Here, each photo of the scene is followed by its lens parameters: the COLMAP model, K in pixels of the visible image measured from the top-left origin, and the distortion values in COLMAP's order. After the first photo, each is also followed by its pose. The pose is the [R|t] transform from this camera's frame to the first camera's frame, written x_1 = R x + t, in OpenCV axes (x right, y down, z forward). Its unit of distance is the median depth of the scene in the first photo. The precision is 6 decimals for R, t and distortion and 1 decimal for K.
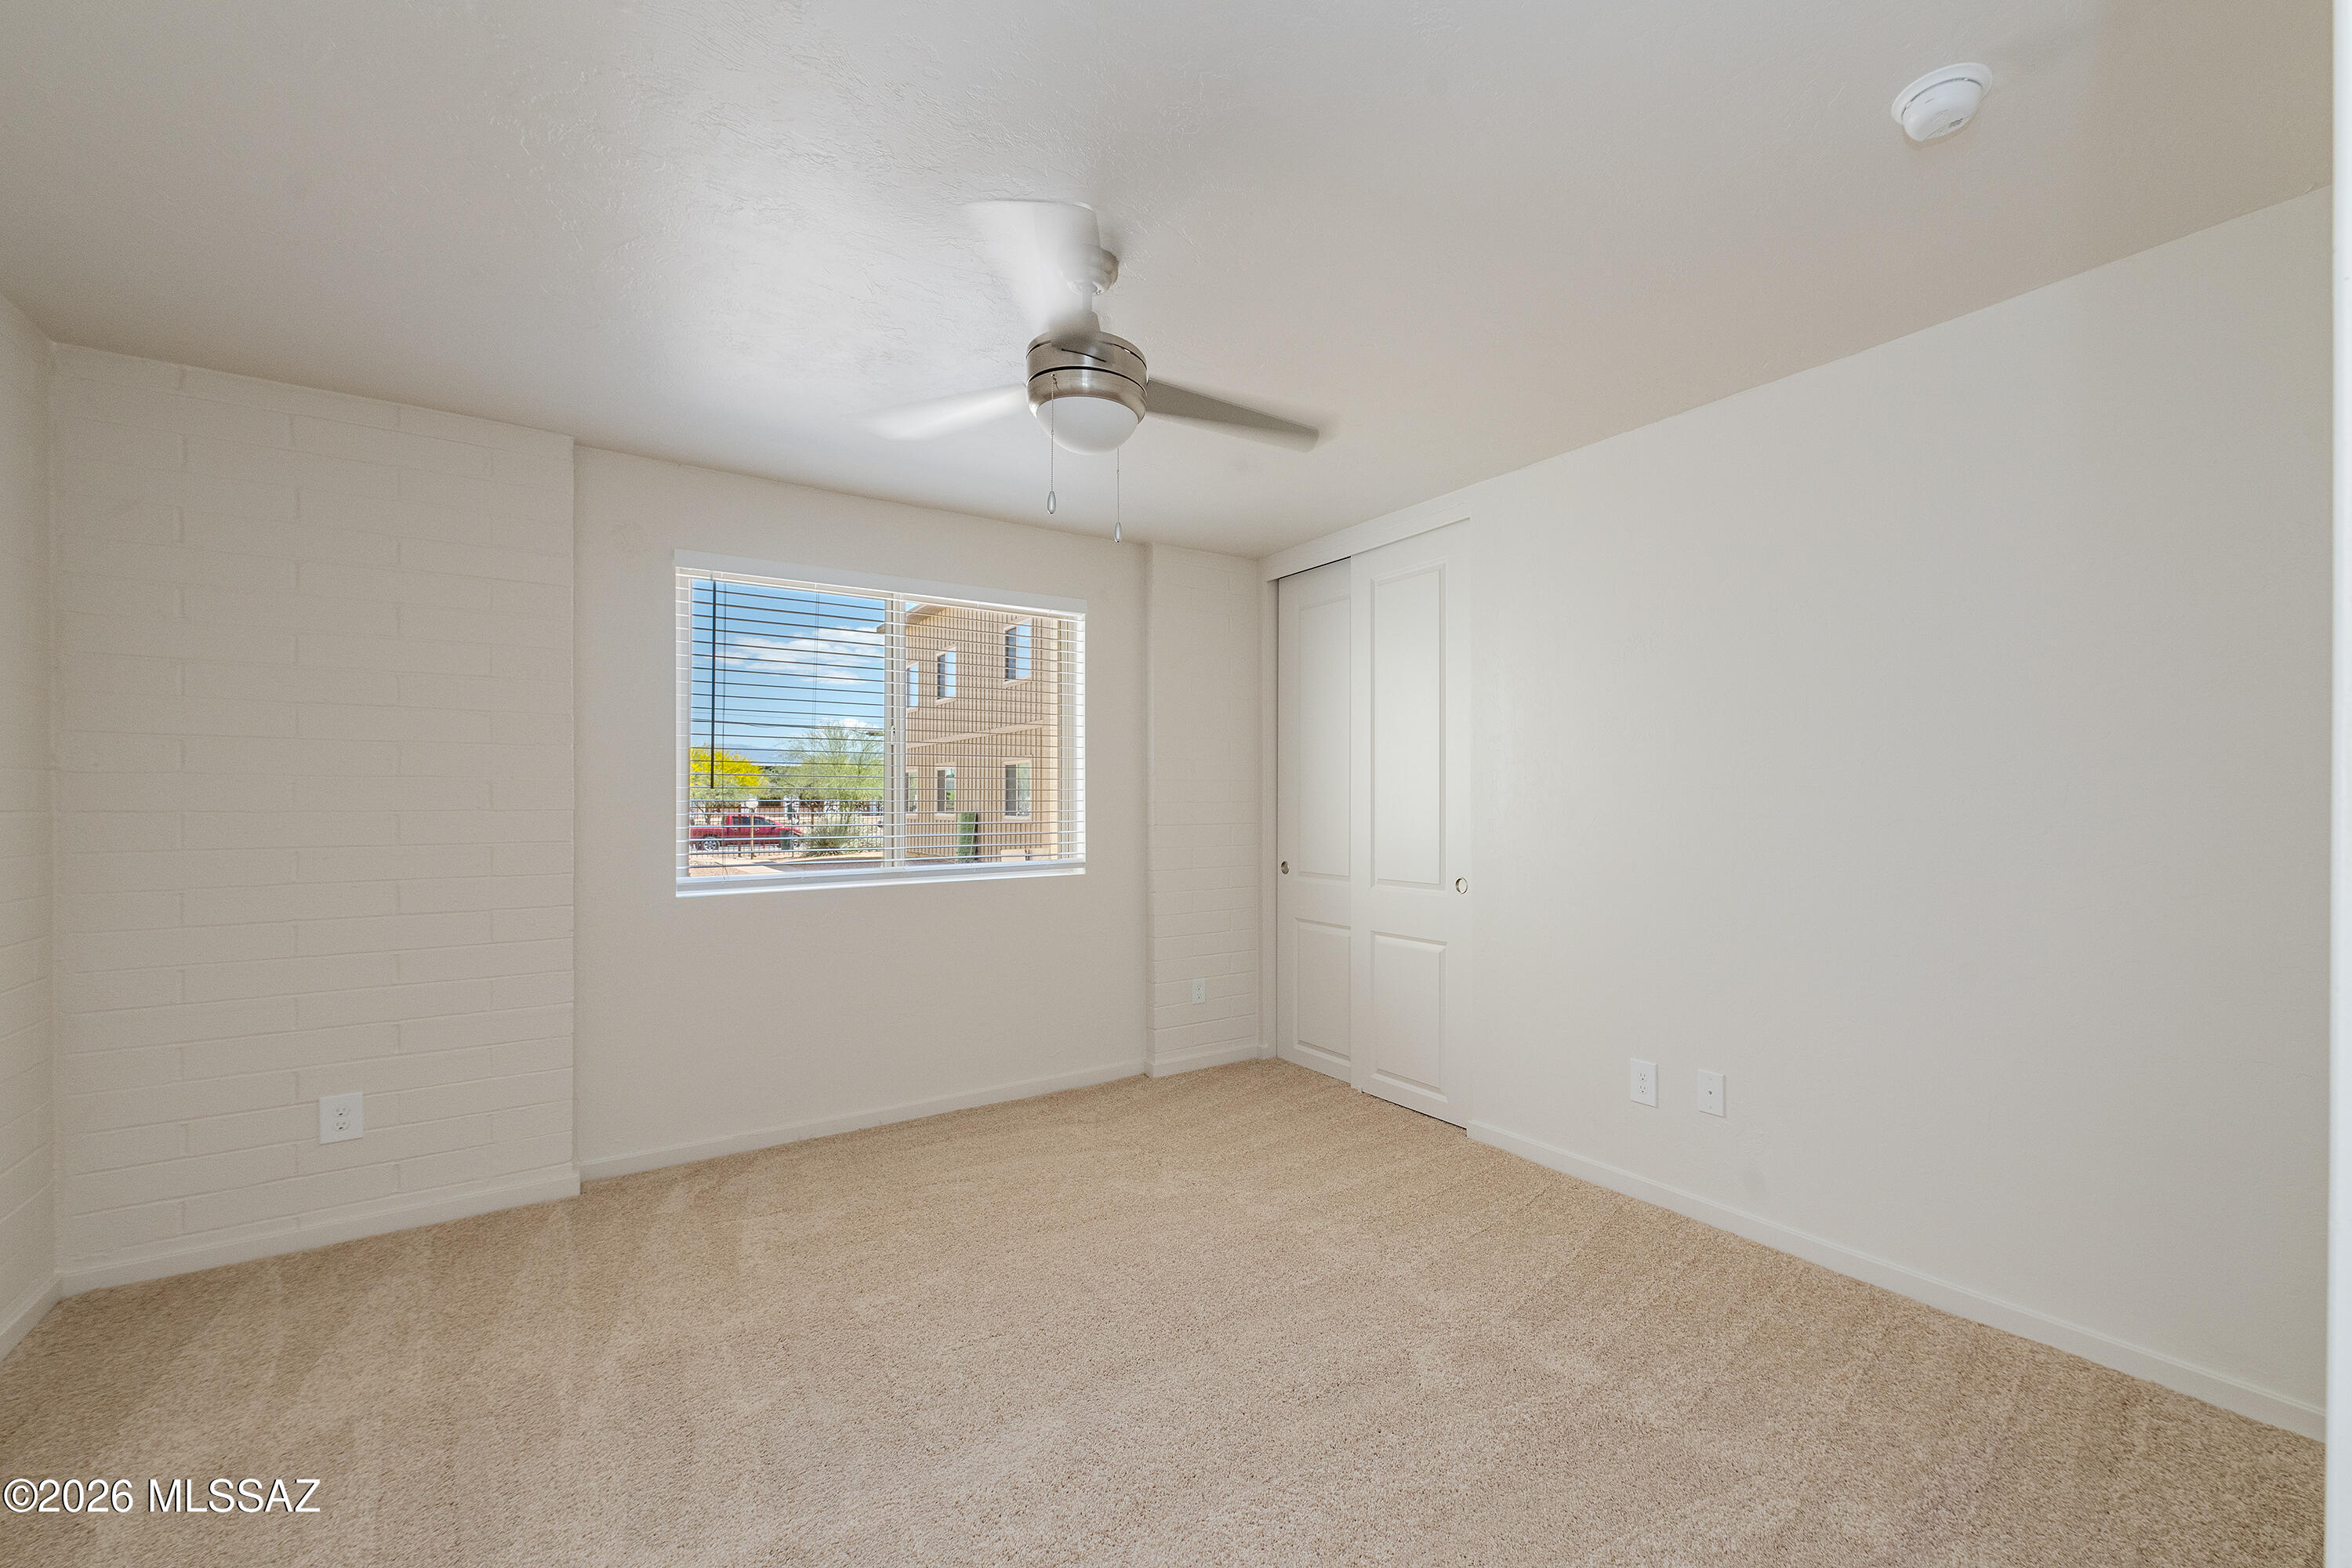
lens RADIAL K [[926.4, 0, 1171.8], [0, 926.4, 794.9], [0, 0, 1]] dist [0.006721, -0.000303]
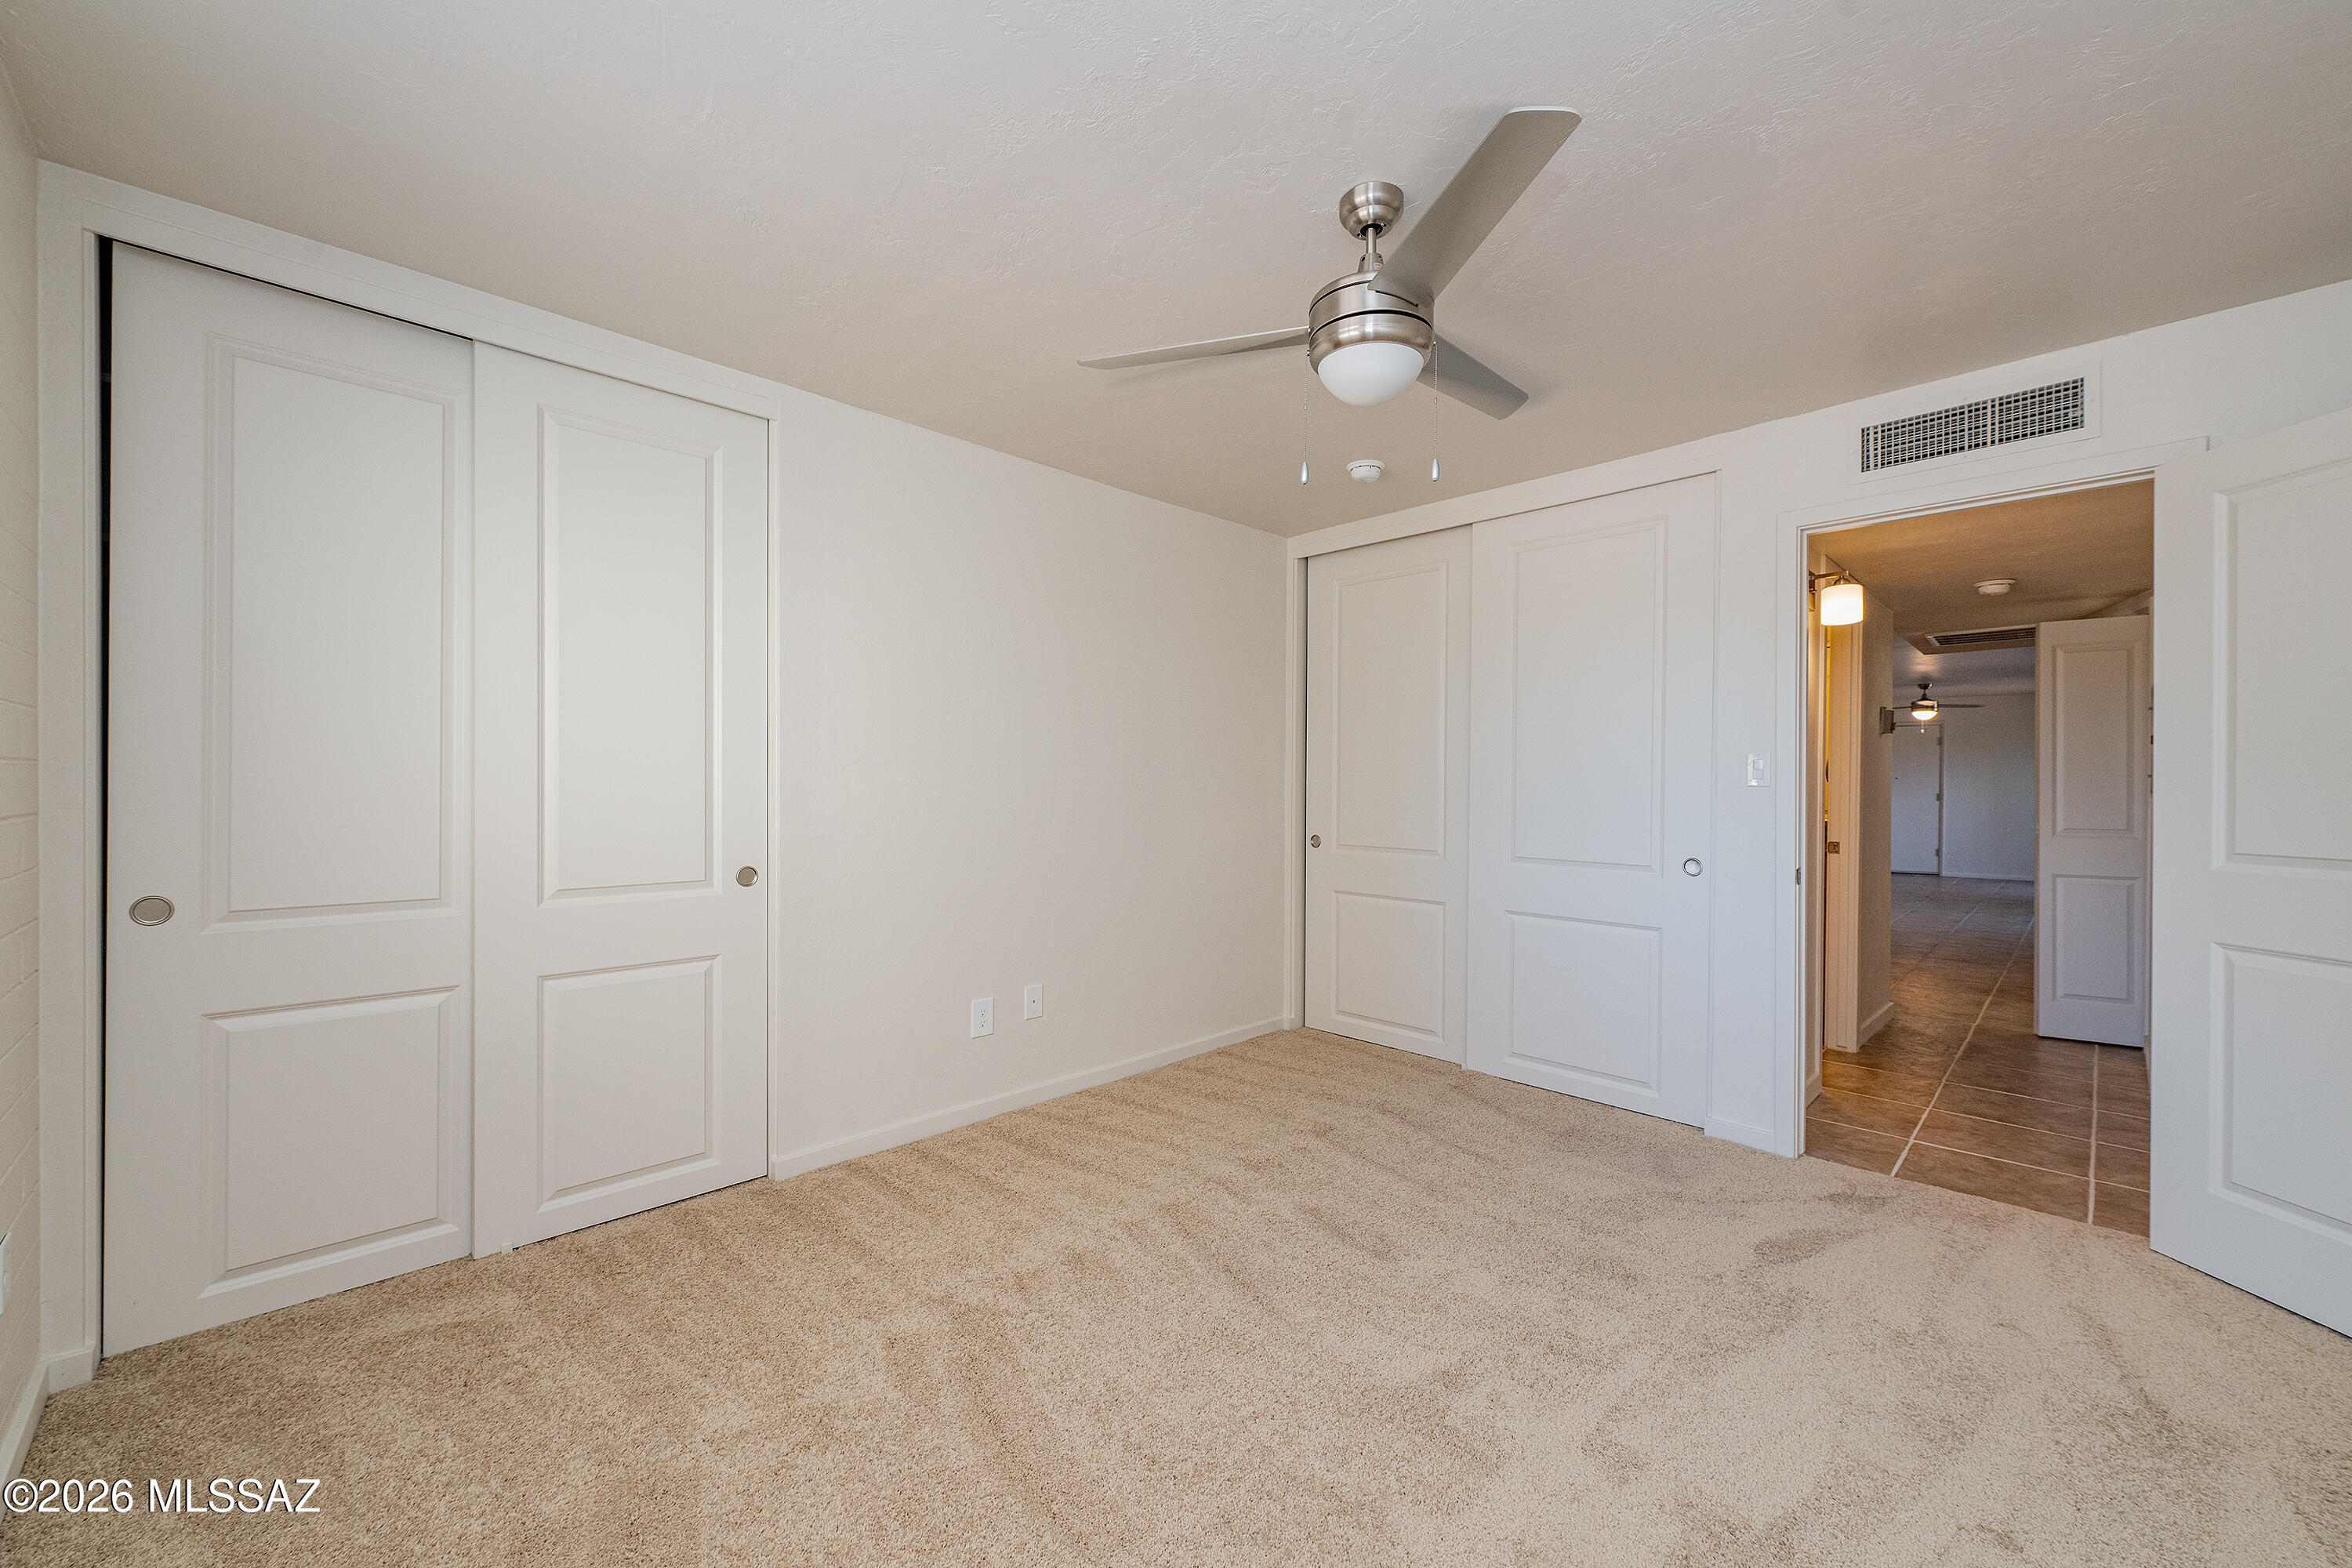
lens RADIAL K [[917.6, 0, 1176.0], [0, 917.6, 784.0], [0, 0, 1]] dist [0.000661, -0.000142]
pose [[-0.200621, -0.007843, 0.979637, -0.590576], [-0.024974, 0.999684, 0.002889, 0.007662], [-0.979351, -0.023886, -0.200754, 0.895896]]
